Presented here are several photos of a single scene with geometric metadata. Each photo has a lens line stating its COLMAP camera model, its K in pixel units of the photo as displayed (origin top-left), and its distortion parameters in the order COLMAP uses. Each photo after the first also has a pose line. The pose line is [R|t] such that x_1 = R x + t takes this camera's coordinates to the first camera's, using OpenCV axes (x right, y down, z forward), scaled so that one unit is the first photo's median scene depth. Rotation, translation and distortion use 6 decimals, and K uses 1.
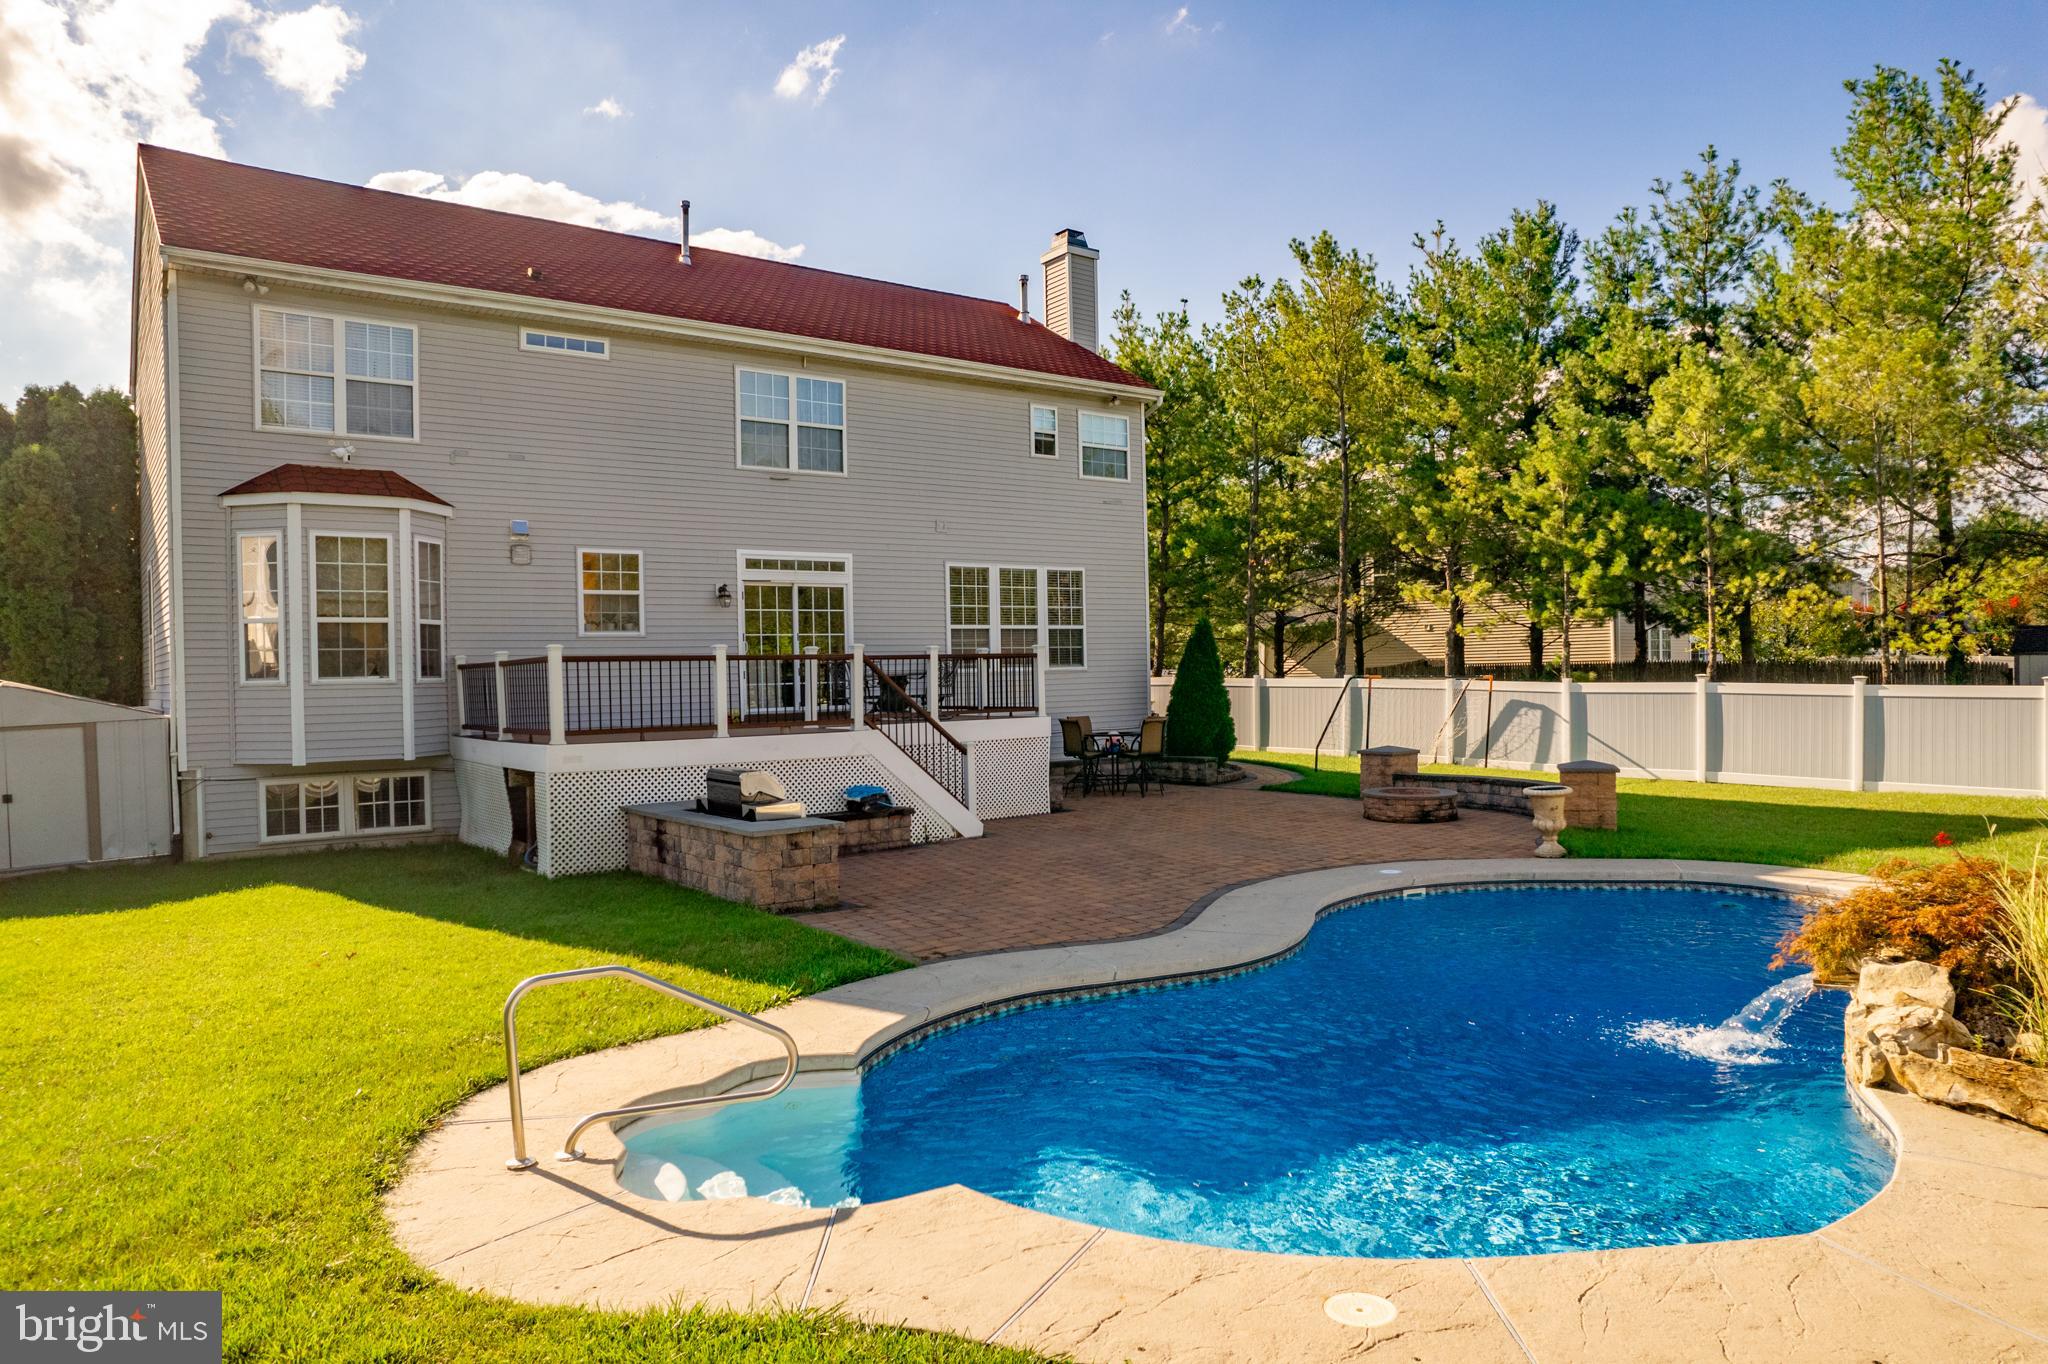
lens RADIAL K [[1296.3, 0, 1042.5], [0, 1296.3, 766.9], [0, 0, 1]] dist [-0.017392, 0.008084]
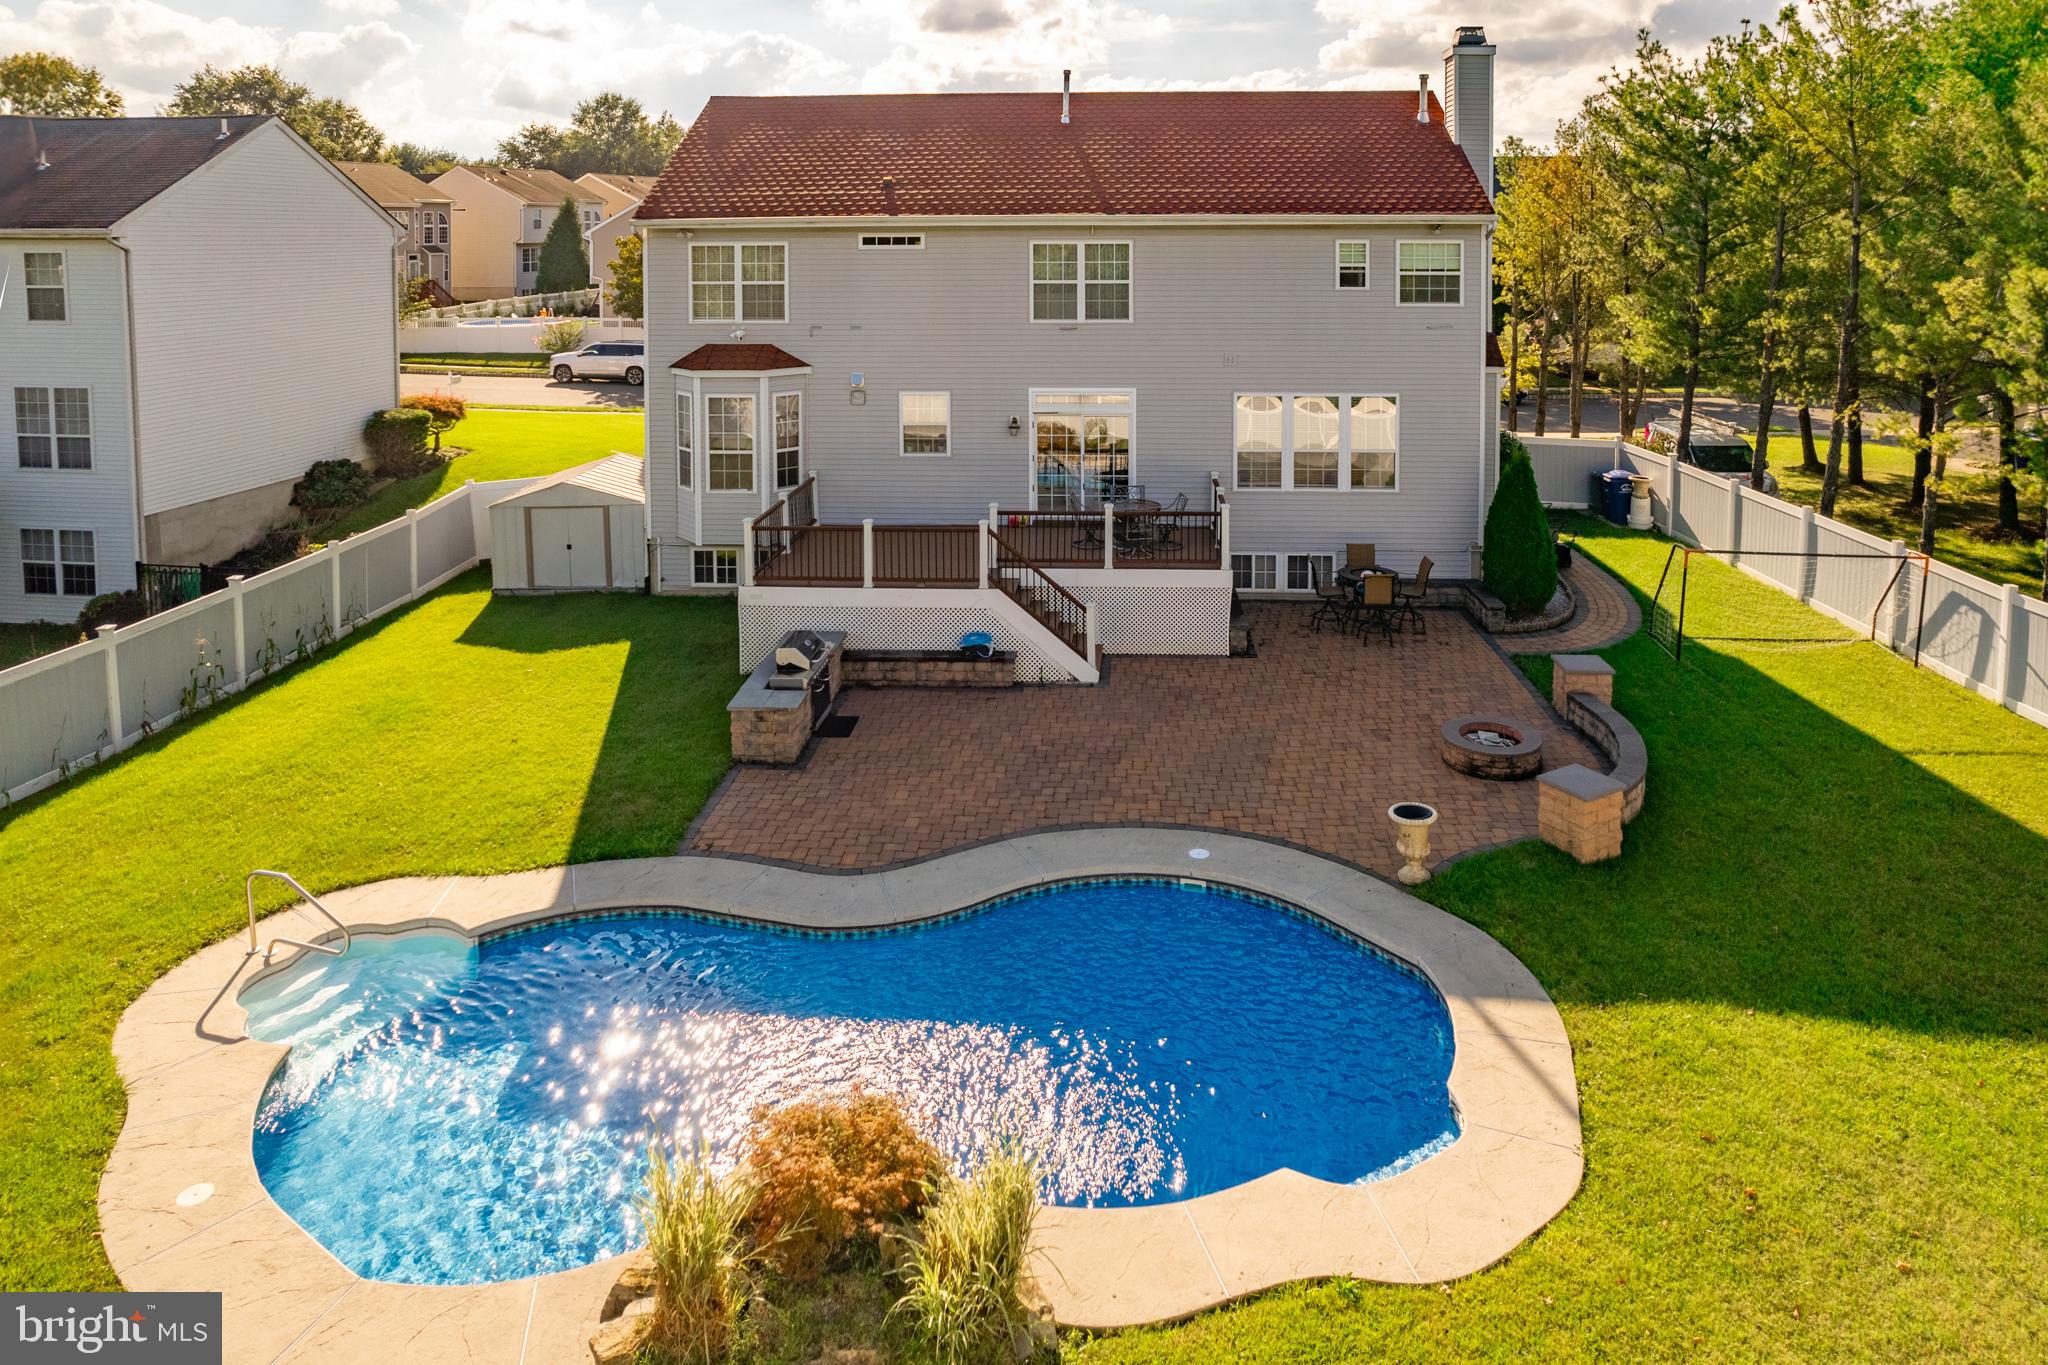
lens RADIAL K [[1296.3, 0, 1047.9], [0, 1296.3, 431.0], [0, 0, 1]] dist [-0.017392, 0.008084]
pose [[0.770101, 0.112437, -0.627935, 0.669943], [-0.063707, 0.992979, 0.099671, -0.305650], [0.634733, -0.036753, 0.771857, 0.081337]]
